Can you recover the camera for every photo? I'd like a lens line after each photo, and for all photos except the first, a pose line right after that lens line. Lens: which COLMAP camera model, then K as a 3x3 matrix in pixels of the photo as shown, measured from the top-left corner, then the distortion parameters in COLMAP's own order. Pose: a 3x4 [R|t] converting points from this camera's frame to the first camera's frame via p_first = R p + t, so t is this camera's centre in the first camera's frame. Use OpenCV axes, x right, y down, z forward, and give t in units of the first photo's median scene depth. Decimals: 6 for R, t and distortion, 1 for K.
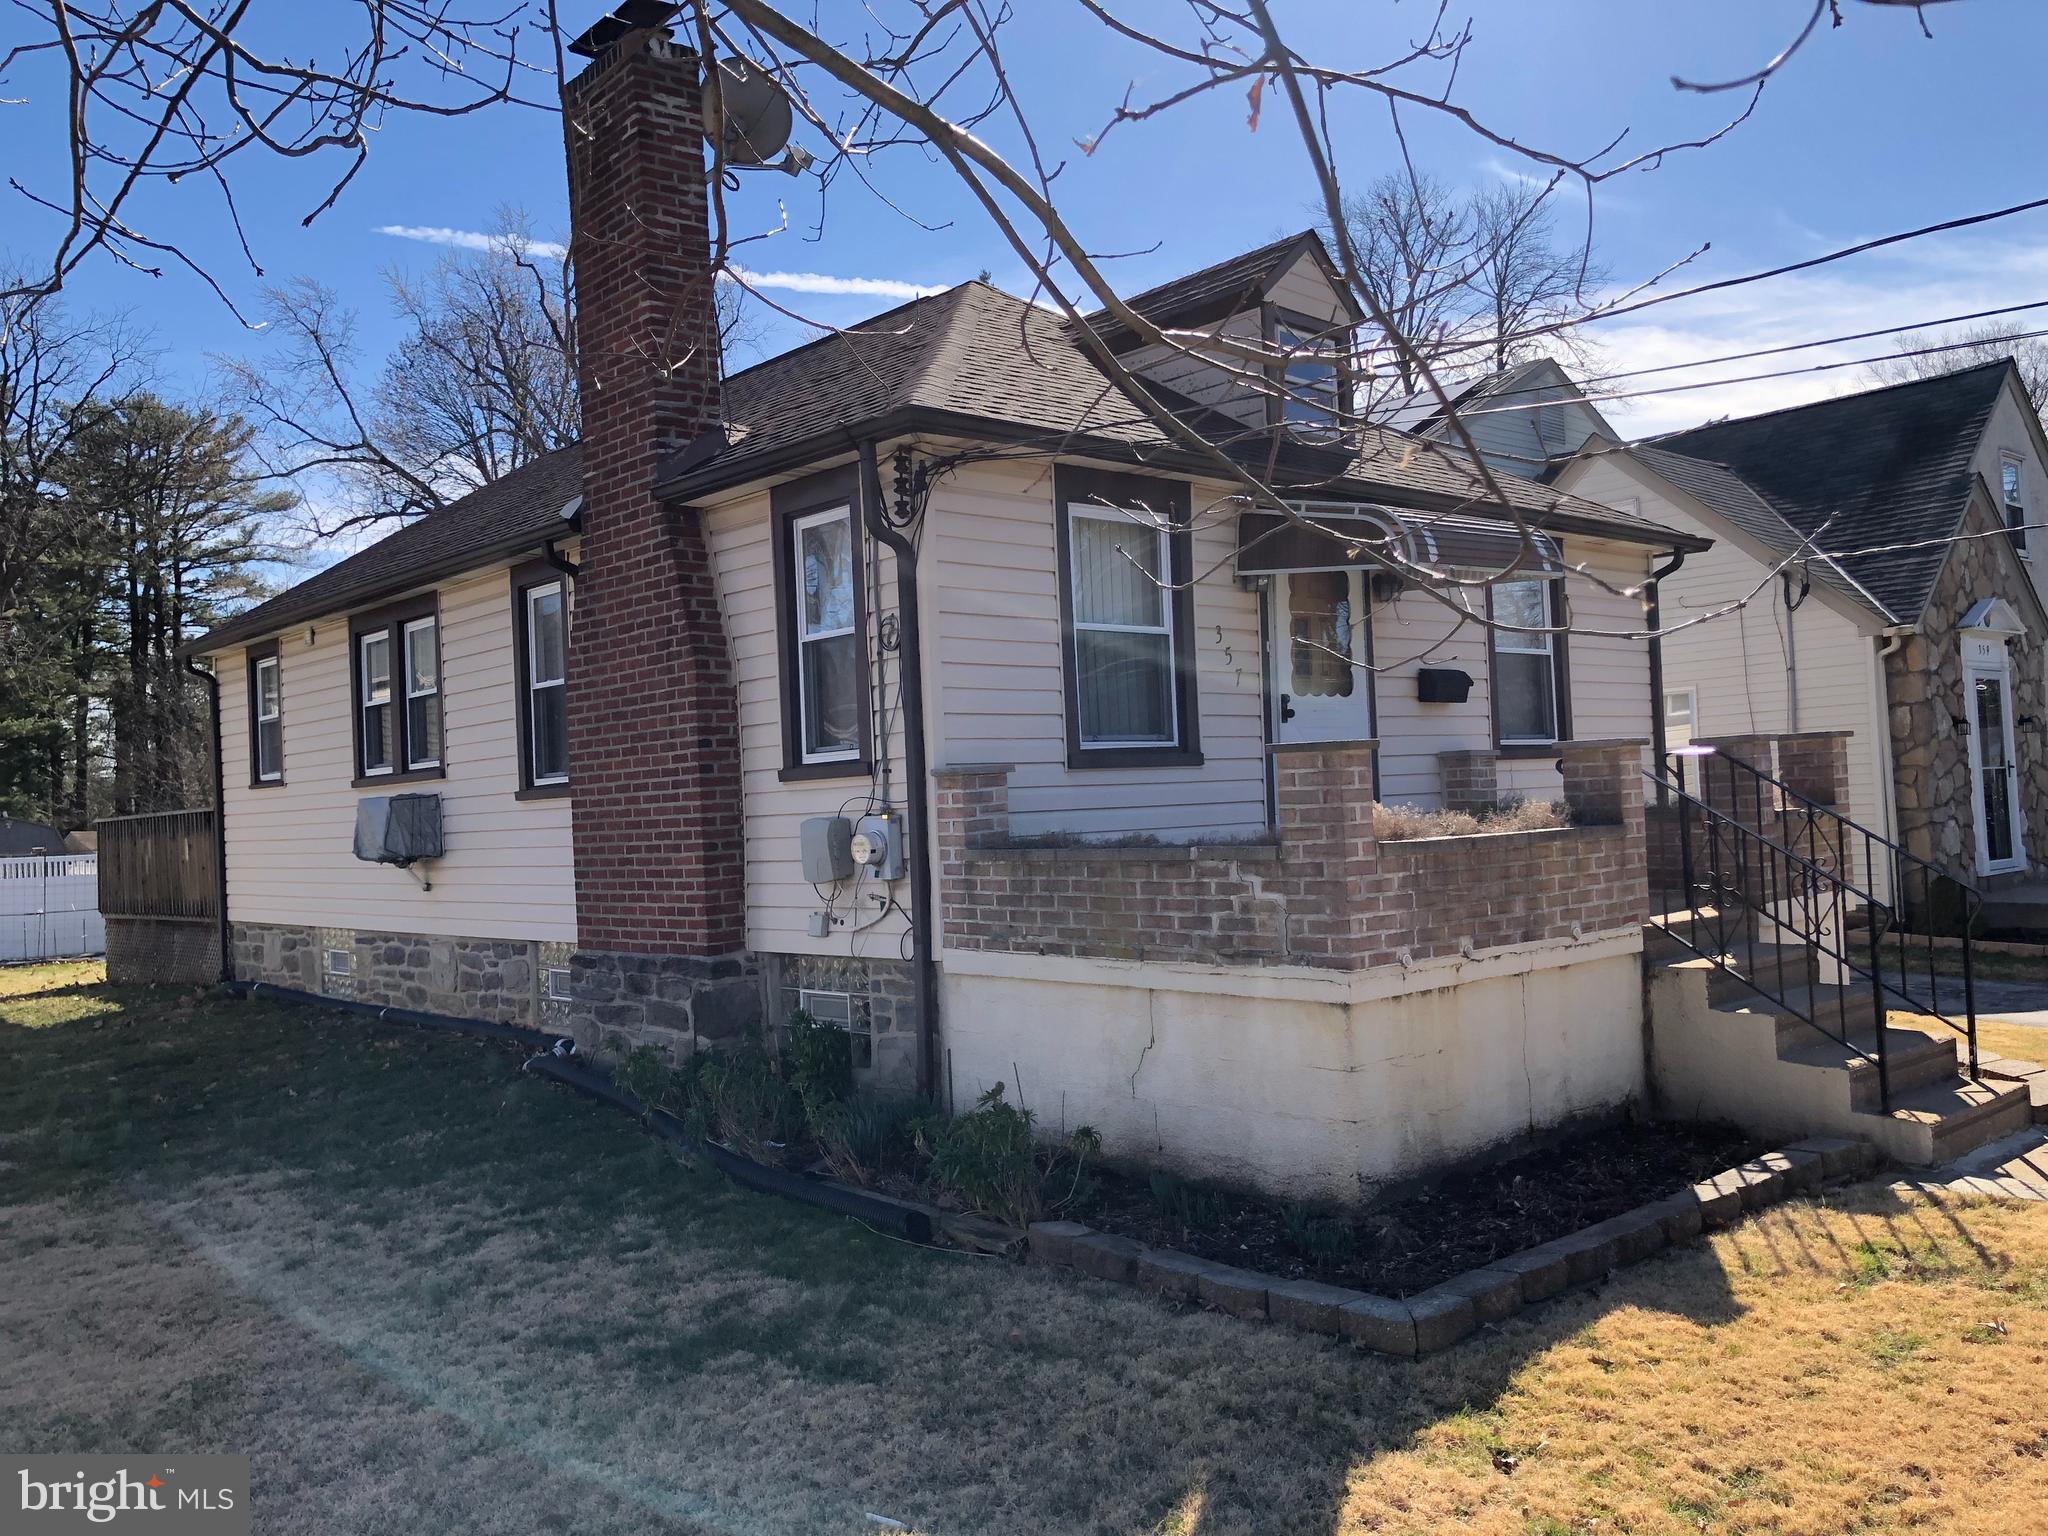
lens RADIAL K [[1655.2, 0, 1020.8], [0, 1655.2, 749.2], [0, 0, 1]] dist [-0.005228, 0.003372]
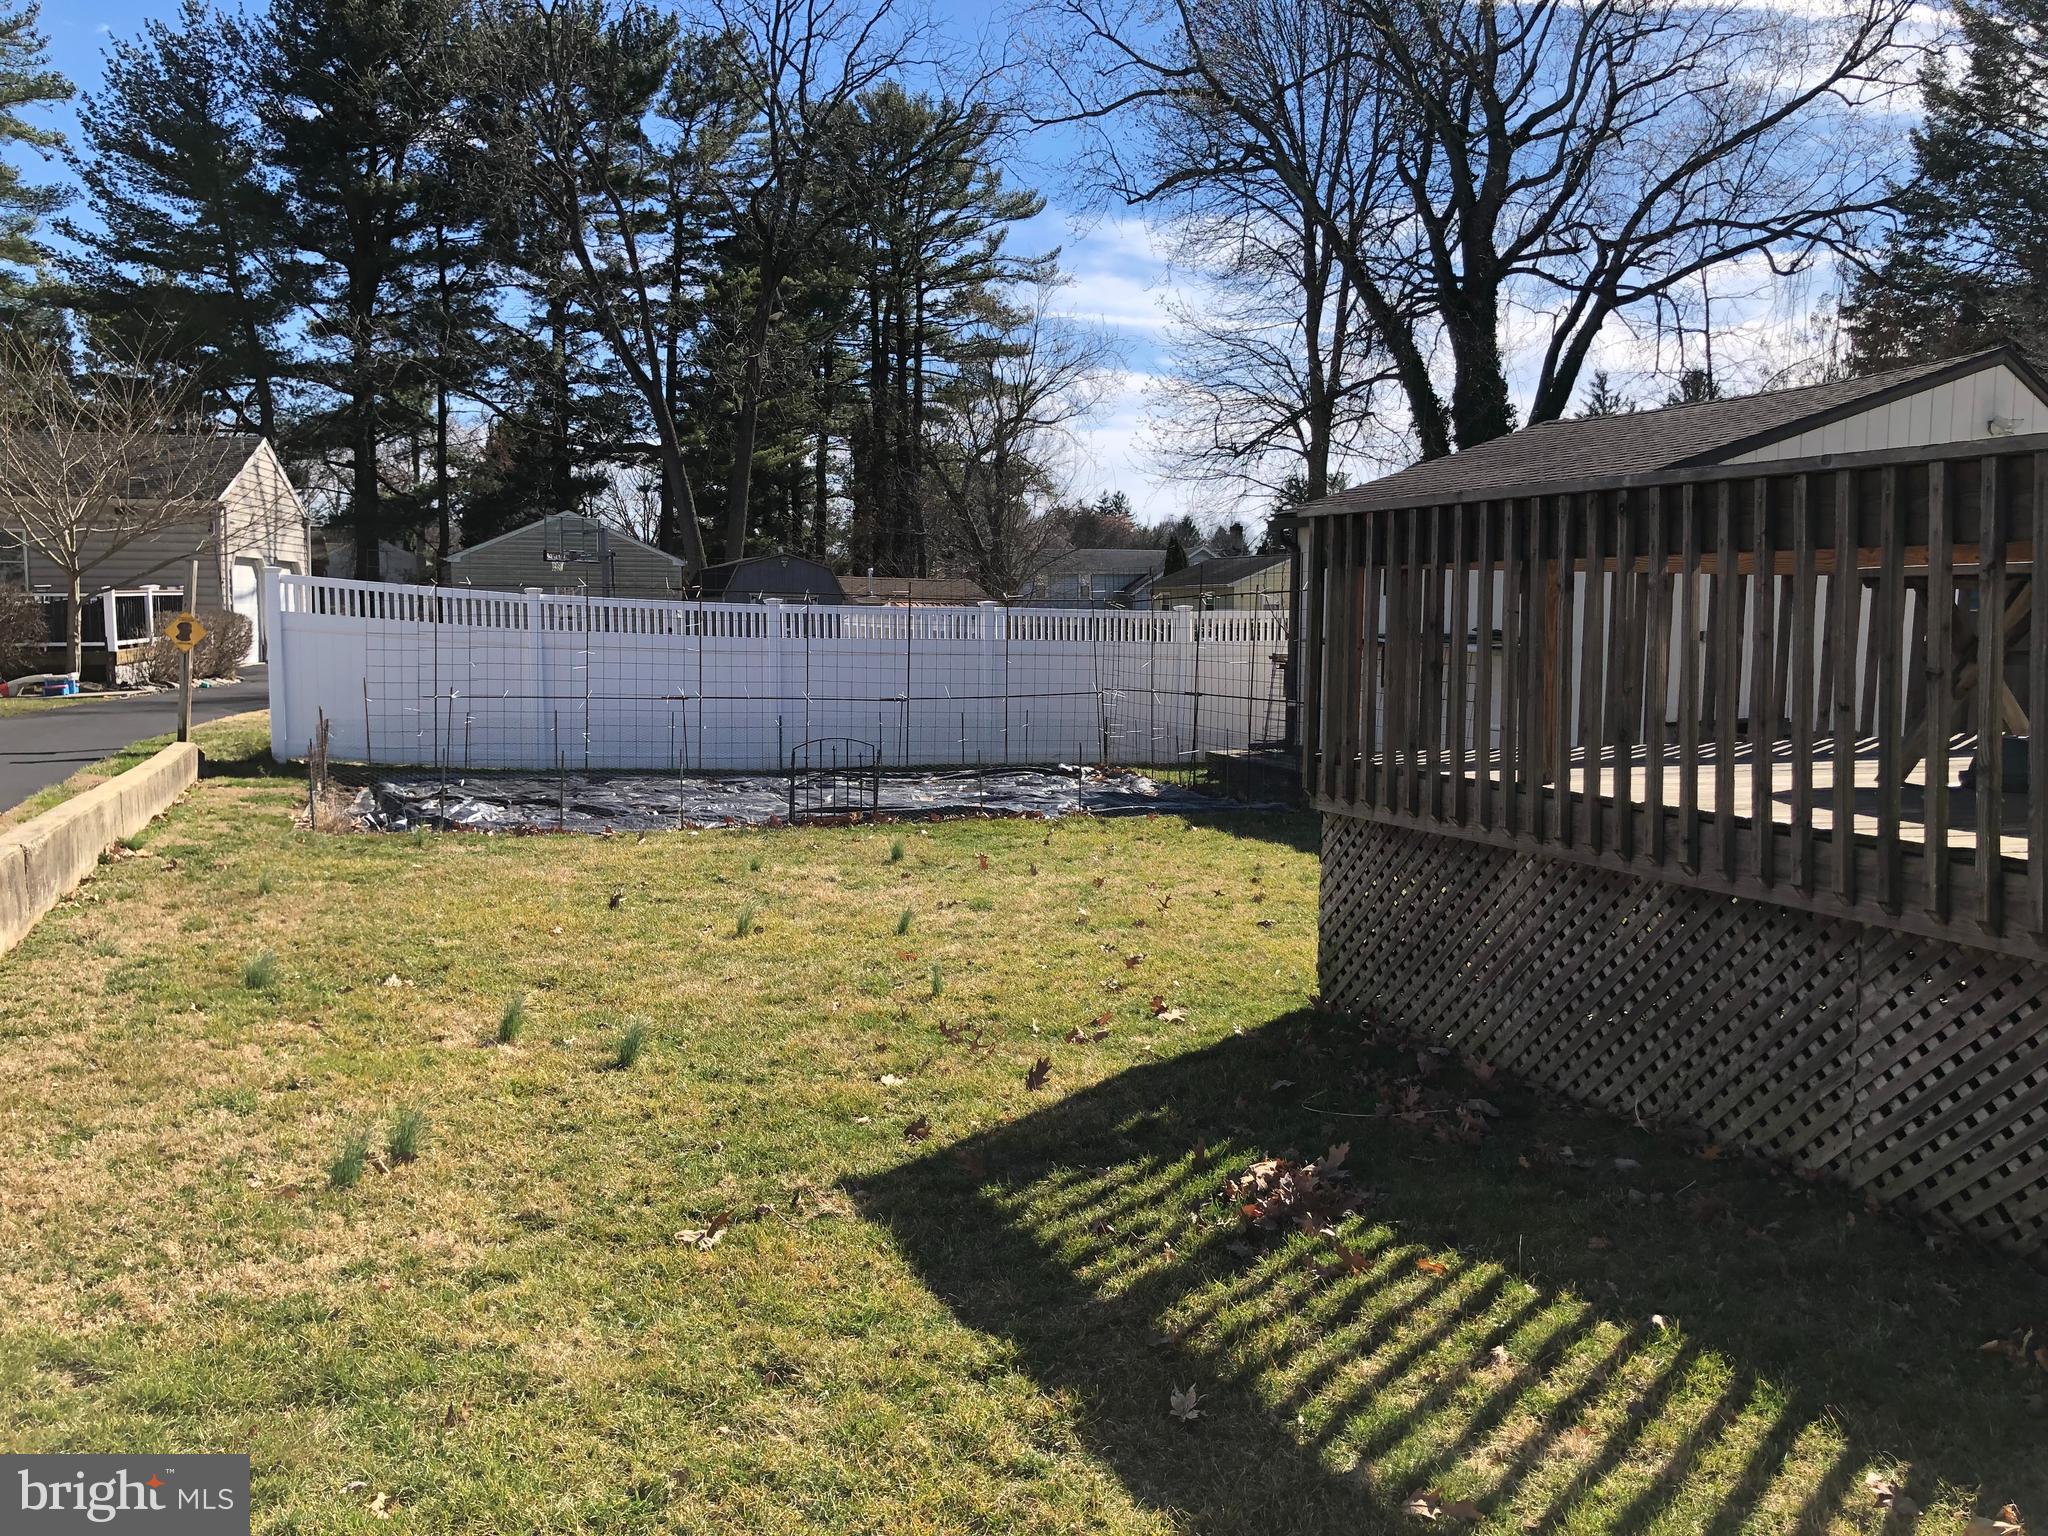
lens RADIAL K [[1655.2, 0, 1031.0], [0, 1655.2, 780.4], [0, 0, 1]] dist [-0.005228, 0.003372]
pose [[0.931216, 0.071122, -0.357460, -0.114284], [-0.011459, 0.986004, 0.166326, 0.005691], [0.364287, -0.150789, 0.918998, 0.153667]]
